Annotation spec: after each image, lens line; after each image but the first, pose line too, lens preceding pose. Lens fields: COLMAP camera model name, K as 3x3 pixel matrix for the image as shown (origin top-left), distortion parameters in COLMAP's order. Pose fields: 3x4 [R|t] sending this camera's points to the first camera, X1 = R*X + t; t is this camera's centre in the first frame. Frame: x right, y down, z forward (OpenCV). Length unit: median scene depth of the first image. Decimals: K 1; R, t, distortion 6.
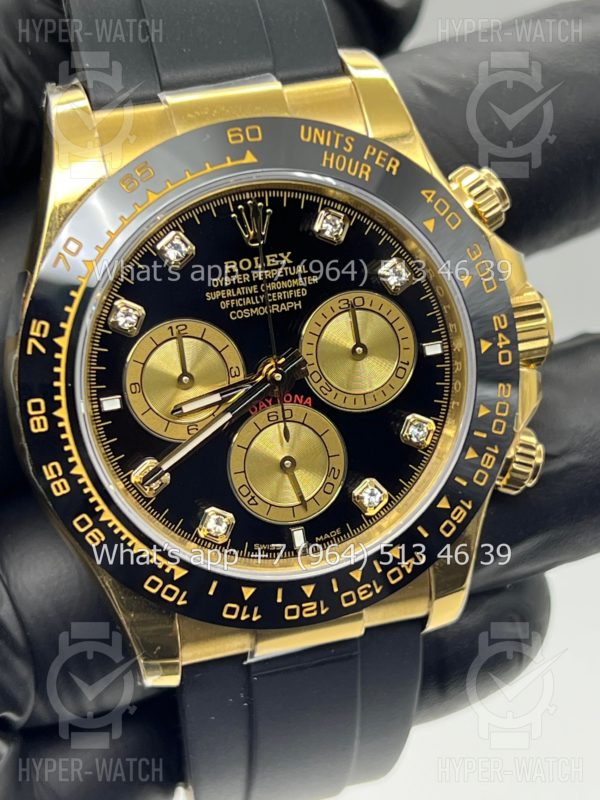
lens RADIAL K [[1869.9, 0, 293.1], [0, 1869.9, 398.2], [0, 0, 1]] dist [0.188605, 0.000000]
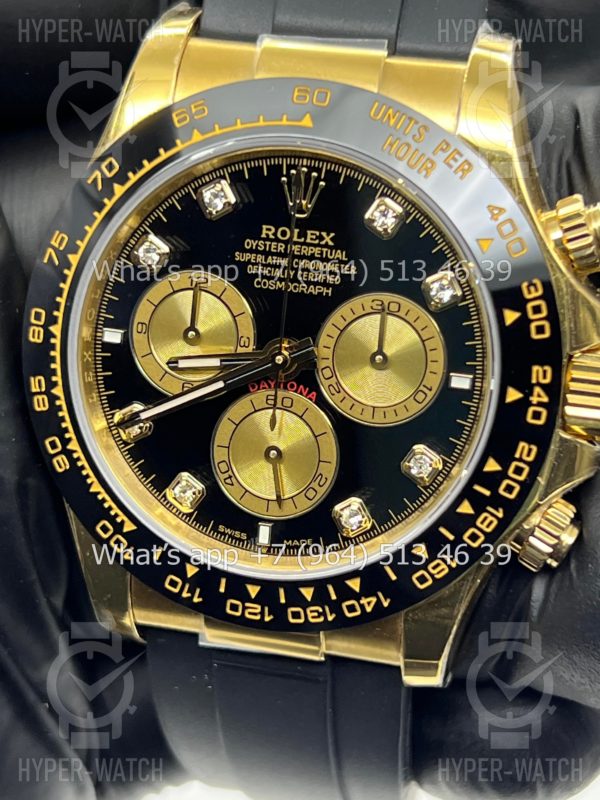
lens RADIAL K [[1869.9, 0, 302.5], [0, 1869.9, 402.3], [0, 0, 1]] dist [0.188605, 0.000000]
pose [[0.859512, 0.291927, -0.419545, 0.391954], [-0.282567, 0.955394, 0.085893, -0.073237], [0.425905, 0.044724, 0.903662, 0.169020]]
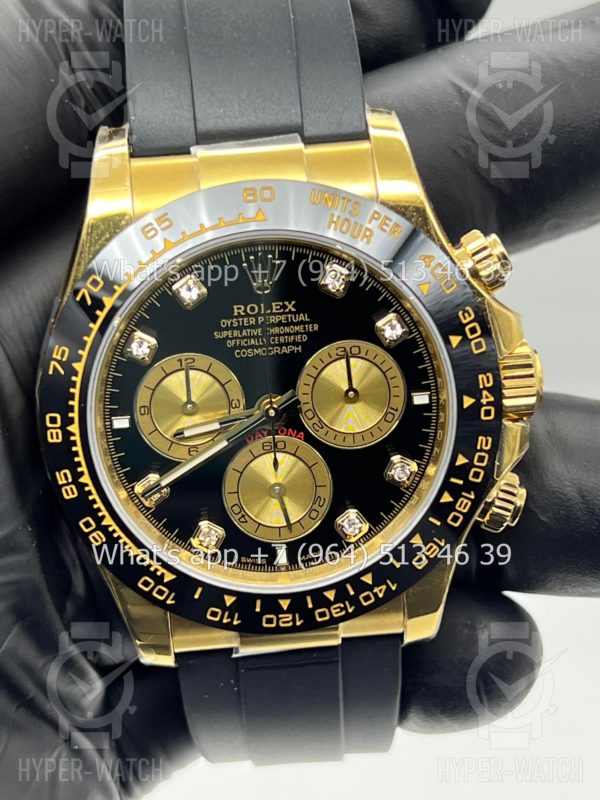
lens RADIAL K [[1869.9, 0, 295.8], [0, 1869.9, 402.1], [0, 0, 1]] dist [0.188605, 0.000000]
pose [[0.981012, 0.105864, -0.162508, 0.183662], [-0.092192, 0.991710, 0.089504, -0.117280], [0.170636, -0.072822, 0.982639, -0.086097]]
